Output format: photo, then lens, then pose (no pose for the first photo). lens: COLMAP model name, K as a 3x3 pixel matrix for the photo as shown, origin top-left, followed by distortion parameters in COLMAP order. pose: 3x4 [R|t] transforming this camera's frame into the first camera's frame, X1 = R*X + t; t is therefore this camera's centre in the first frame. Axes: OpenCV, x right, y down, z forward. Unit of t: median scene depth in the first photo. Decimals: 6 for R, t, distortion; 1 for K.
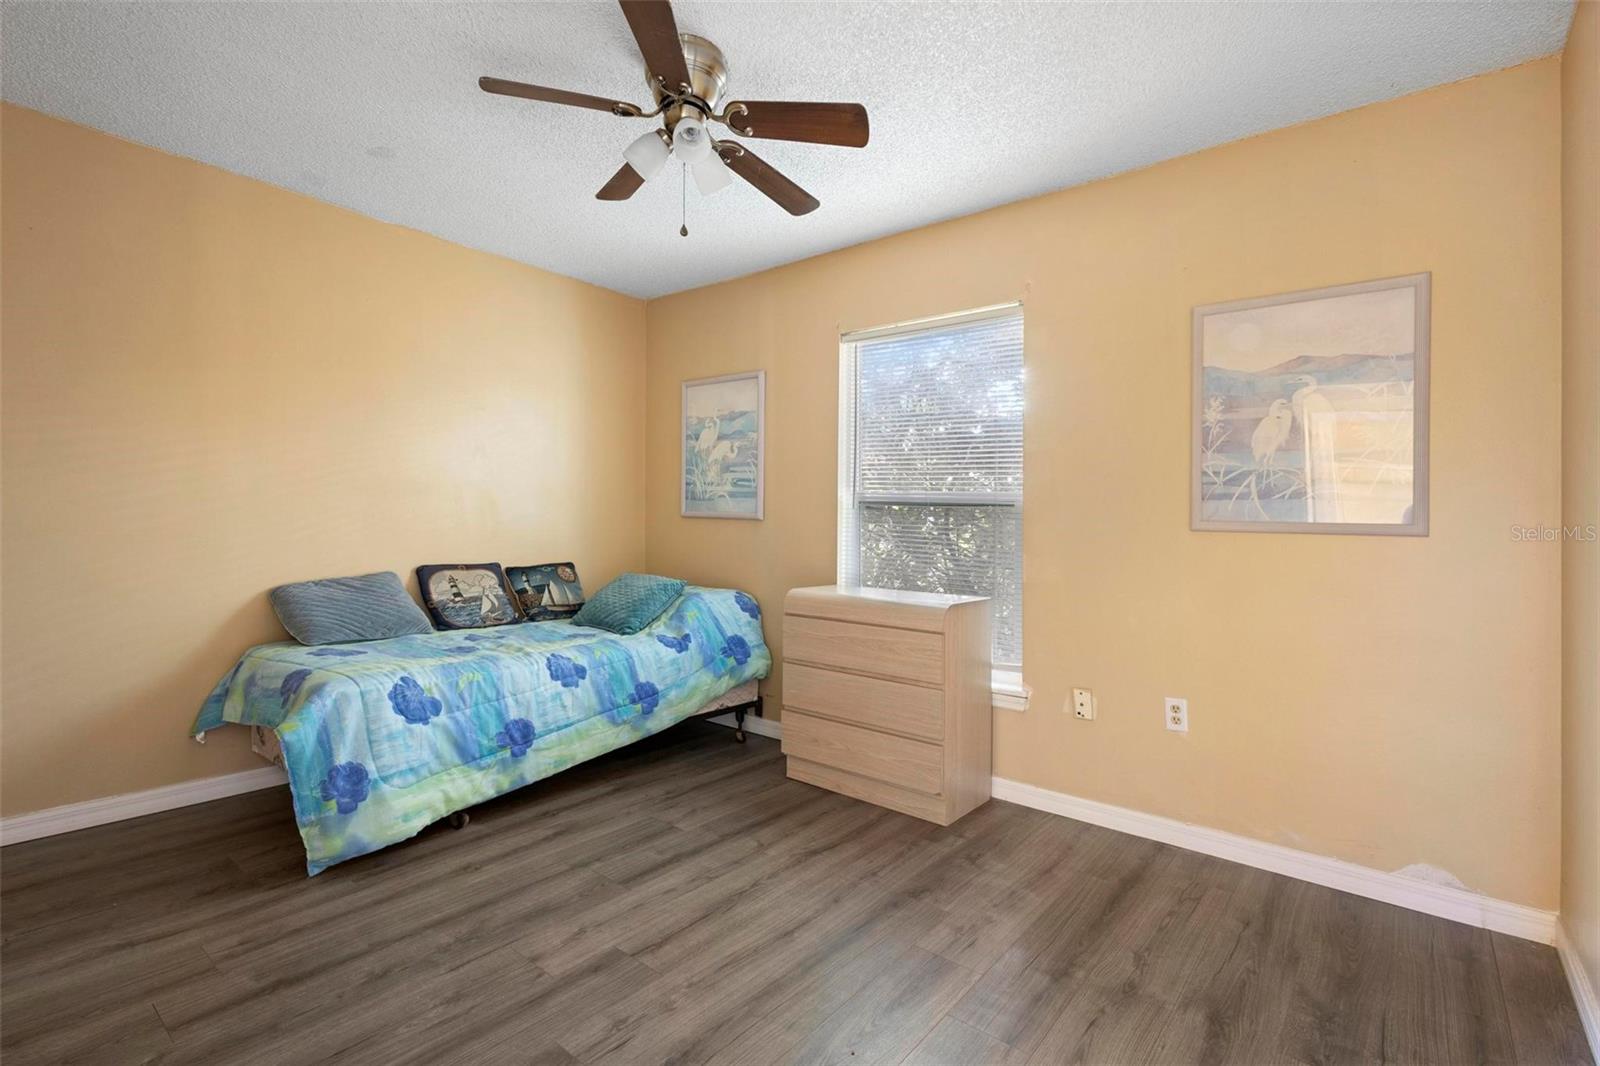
lens RADIAL K [[742.2, 0, 790.6], [0, 742.2, 515.1], [0, 0, 1]] dist [0.009969, -0.000547]
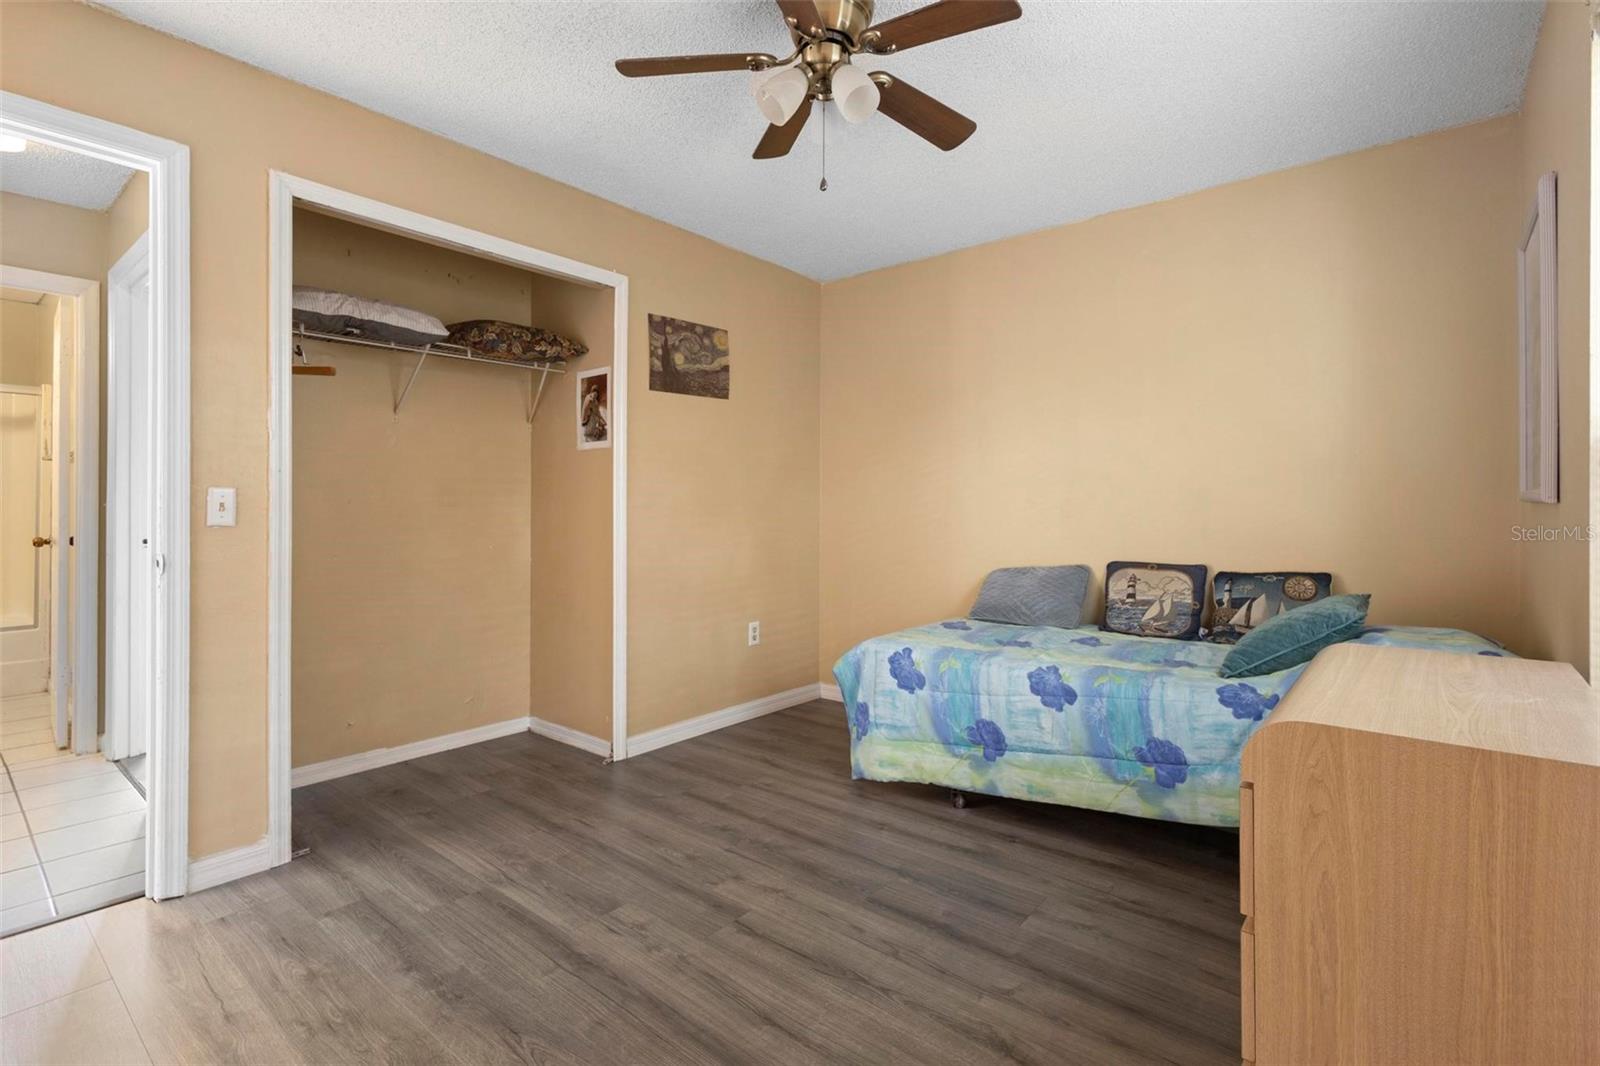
lens RADIAL K [[742.2, 0, 790.6], [0, 742.2, 515.1], [0, 0, 1]] dist [0.009969, -0.000547]
pose [[-0.004346, -0.013873, -0.999894, 0.602119], [0.009412, 0.999859, -0.013913, 0.023038], [0.999946, -0.009471, -0.004215, 0.772529]]
